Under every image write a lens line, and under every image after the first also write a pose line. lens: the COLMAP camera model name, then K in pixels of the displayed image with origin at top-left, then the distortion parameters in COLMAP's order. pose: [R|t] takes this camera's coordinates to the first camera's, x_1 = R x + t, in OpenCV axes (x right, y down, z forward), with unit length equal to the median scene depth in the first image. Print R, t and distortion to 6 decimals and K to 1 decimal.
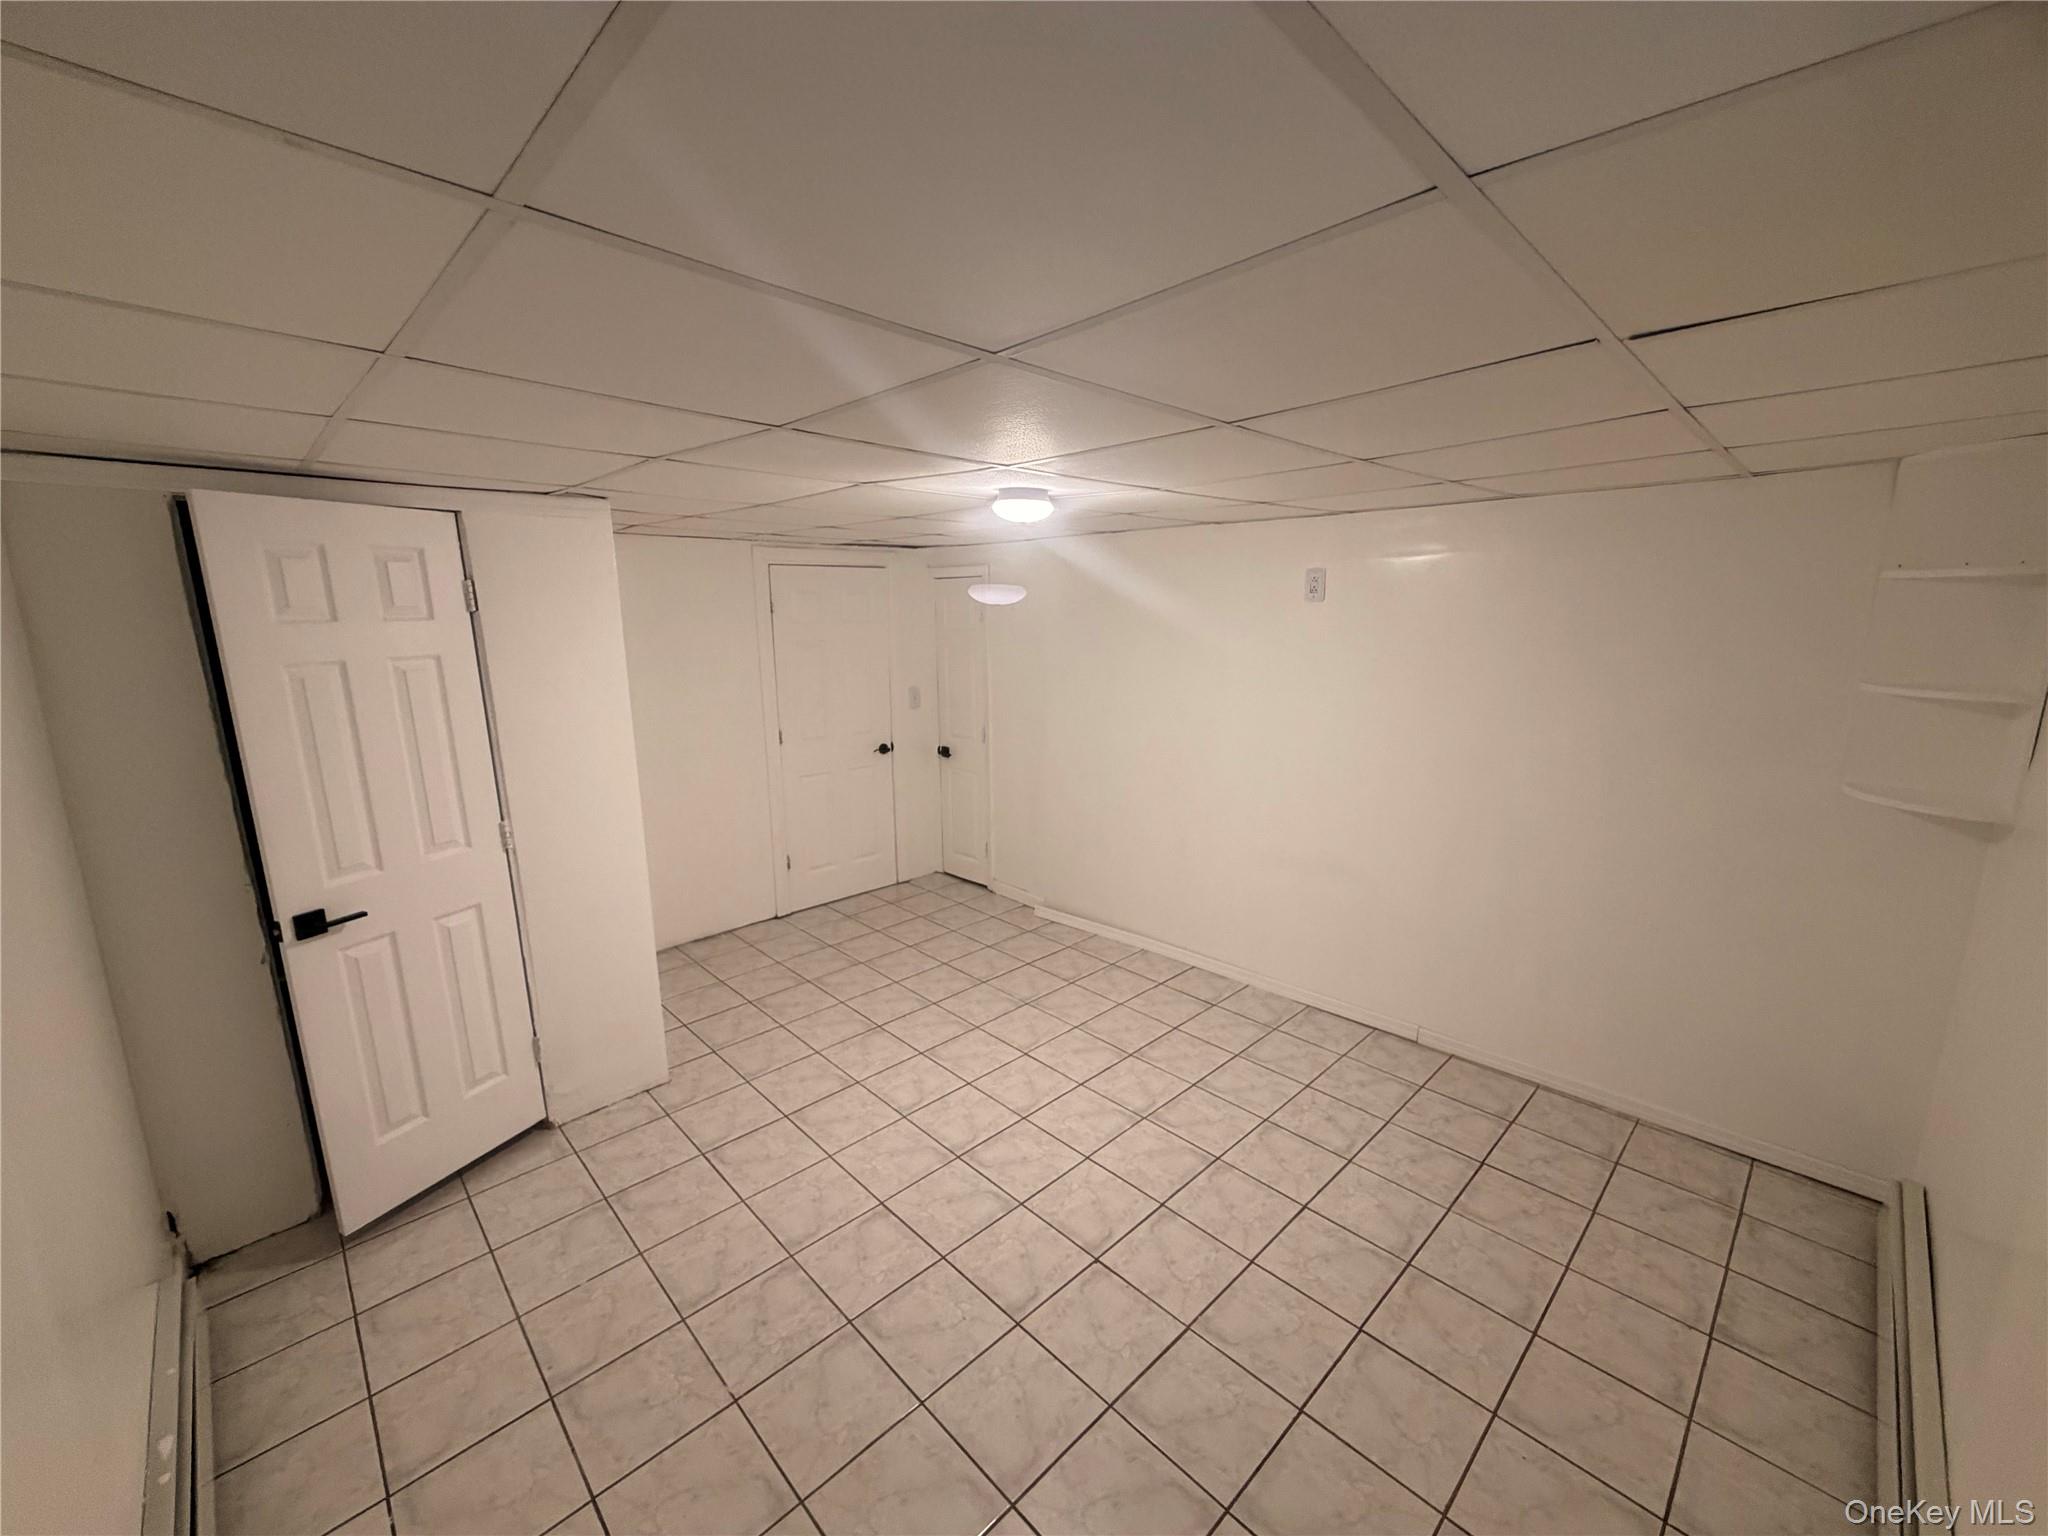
lens RADIAL K [[820.8, 0, 1009.4], [0, 820.8, 756.6], [0, 0, 1]] dist [0.009690, -0.001277]
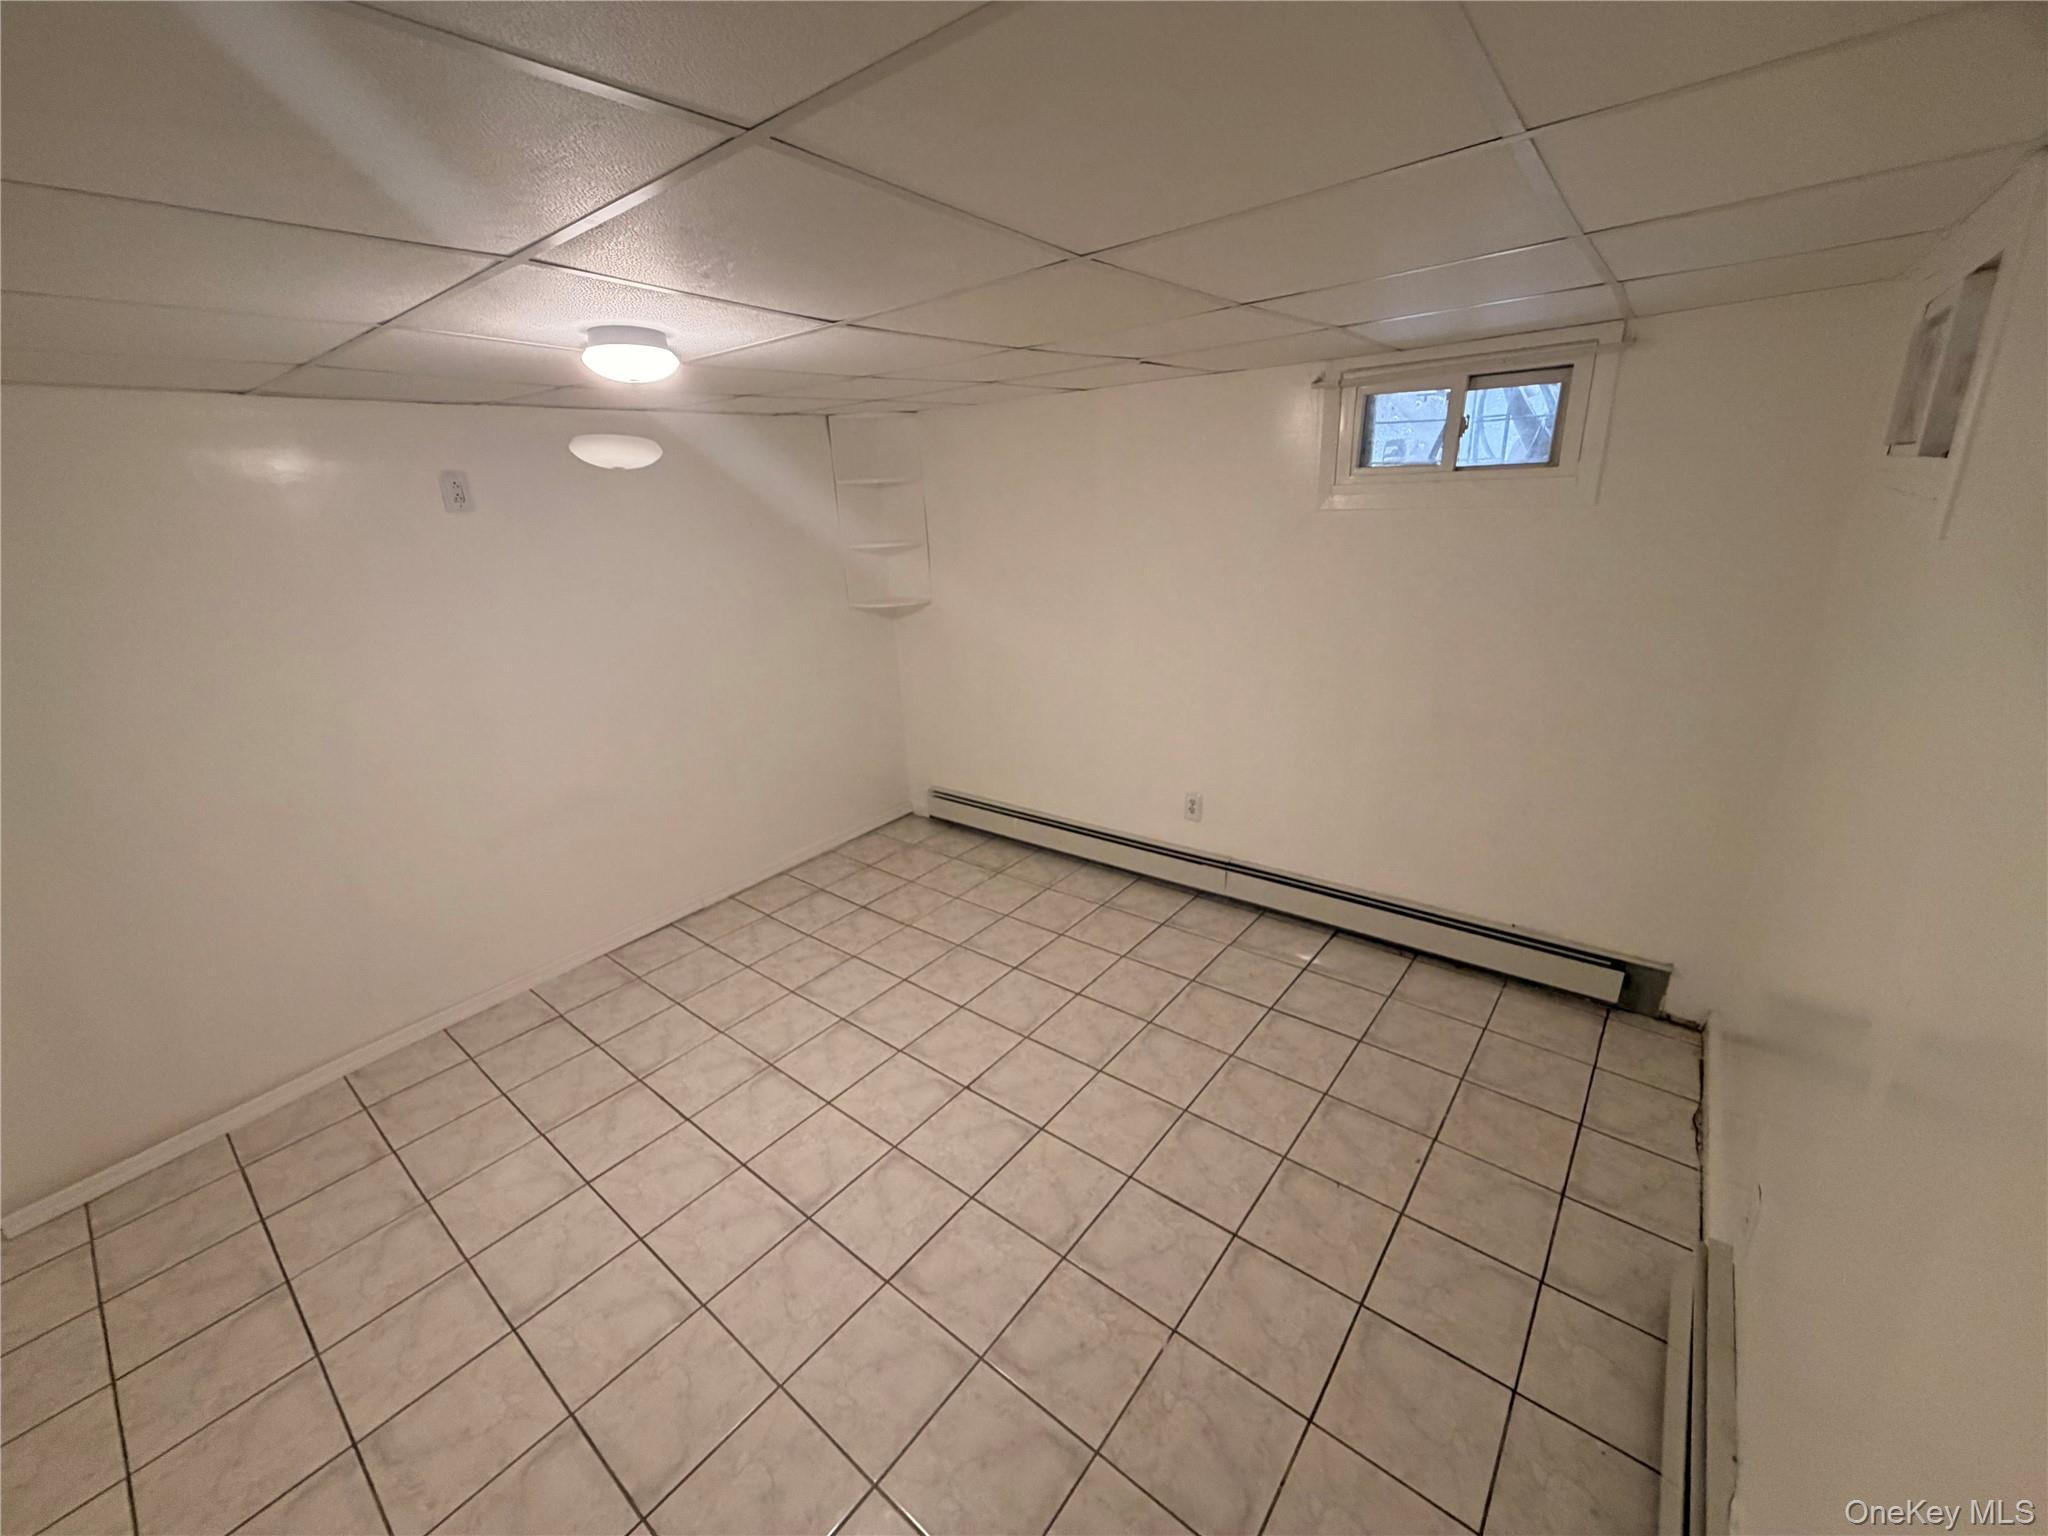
lens RADIAL K [[820.8, 0, 1012.9], [0, 820.8, 774.6], [0, 0, 1]] dist [0.009690, -0.001277]
pose [[-0.120290, -0.315581, 0.941243, -0.633635], [0.229178, 0.913690, 0.335631, -0.116535], [-0.965923, 0.256085, -0.037583, 0.657350]]
